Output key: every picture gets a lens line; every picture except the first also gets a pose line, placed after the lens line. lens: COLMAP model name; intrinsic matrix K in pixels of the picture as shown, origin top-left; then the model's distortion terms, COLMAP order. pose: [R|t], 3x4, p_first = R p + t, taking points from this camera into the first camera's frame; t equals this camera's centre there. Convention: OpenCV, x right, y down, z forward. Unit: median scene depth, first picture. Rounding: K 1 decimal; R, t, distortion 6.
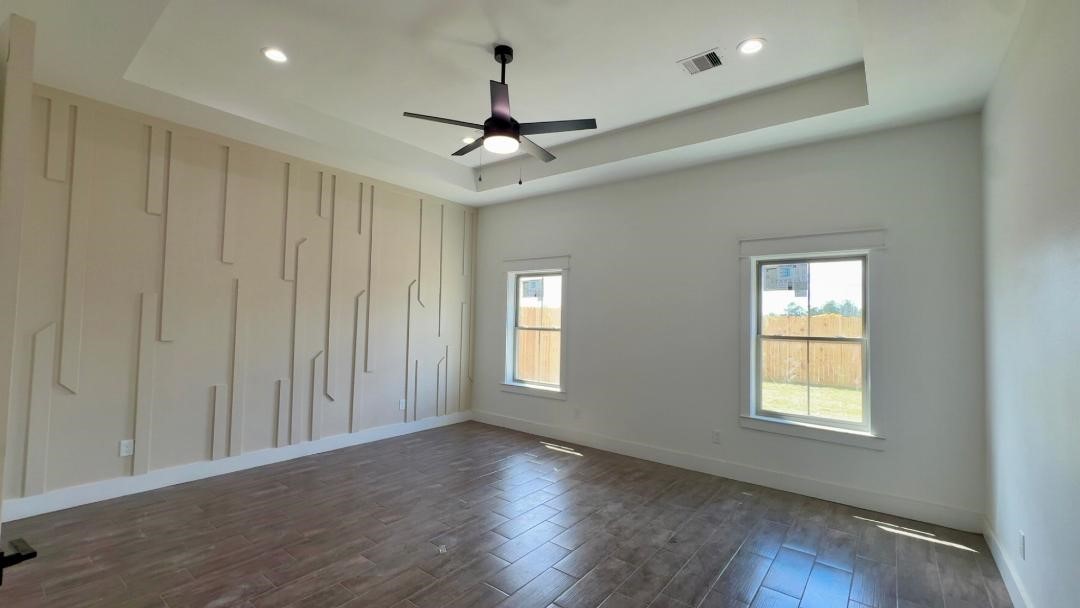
lens RADIAL K [[457.5, 0, 539.6], [0, 457.5, 300.6], [0, 0, 1]] dist [-0.001632, -0.000136]
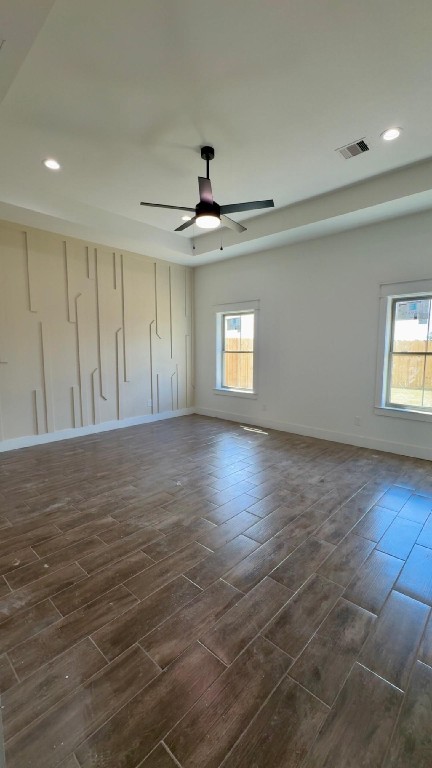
lens RADIAL K [[325.3, 0, 216.0], [0, 325.3, 384.0], [0, 0, 1]] dist [-0.001632, -0.000136]
pose [[0.996630, -0.011853, -0.081173, 0.016251], [0.023820, 0.988687, 0.148087, 0.012030], [0.078499, -0.149521, 0.985638, -0.072721]]
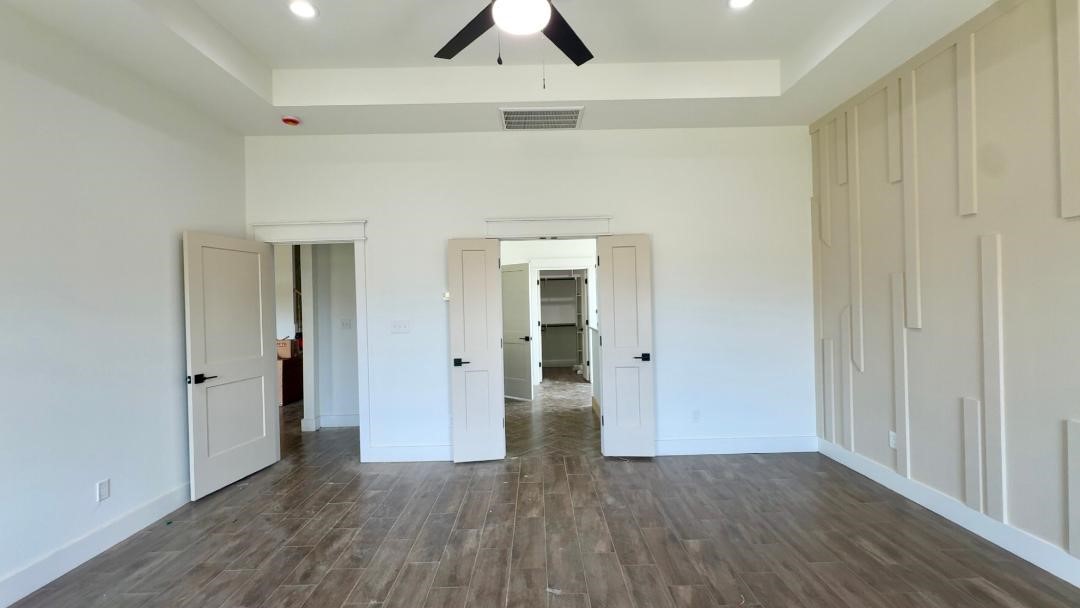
lens RADIAL K [[457.5, 0, 539.6], [0, 457.5, 300.6], [0, 0, 1]] dist [-0.001632, -0.000136]
pose [[-0.785481, -0.007342, -0.618842, 0.222429], [0.031786, 0.998131, -0.052187, 0.059312], [0.618069, -0.060662, -0.783780, 1.203884]]
